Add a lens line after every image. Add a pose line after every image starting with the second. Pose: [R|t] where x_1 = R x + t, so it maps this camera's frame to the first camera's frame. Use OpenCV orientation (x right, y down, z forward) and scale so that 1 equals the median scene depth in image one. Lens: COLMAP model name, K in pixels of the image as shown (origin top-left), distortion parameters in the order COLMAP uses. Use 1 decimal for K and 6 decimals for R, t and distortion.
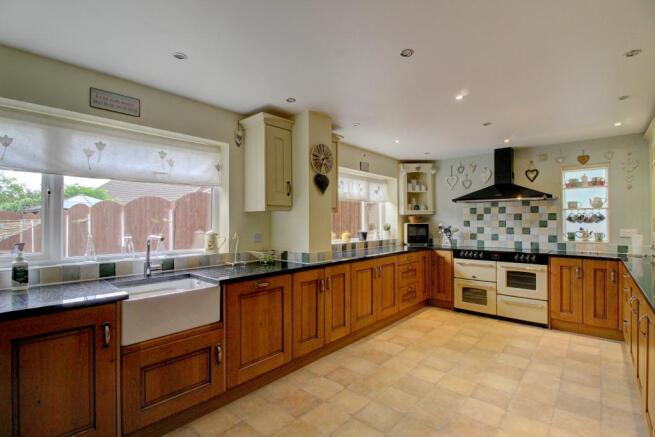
lens RADIAL K [[302.4, 0, 327.3], [0, 302.4, 221.1], [0, 0, 1]] dist [-0.004915, -0.001087]
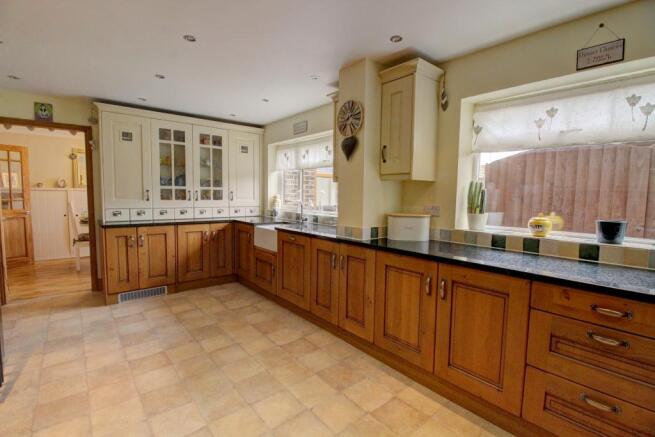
lens RADIAL K [[302.4, 0, 326.8], [0, 302.4, 215.8], [0, 0, 1]] dist [-0.004915, -0.001087]
pose [[-0.128176, 0.090876, -0.987579, 0.871460], [-0.004097, 0.995736, 0.092158, -0.010722], [0.991743, 0.015859, -0.127257, 1.067183]]
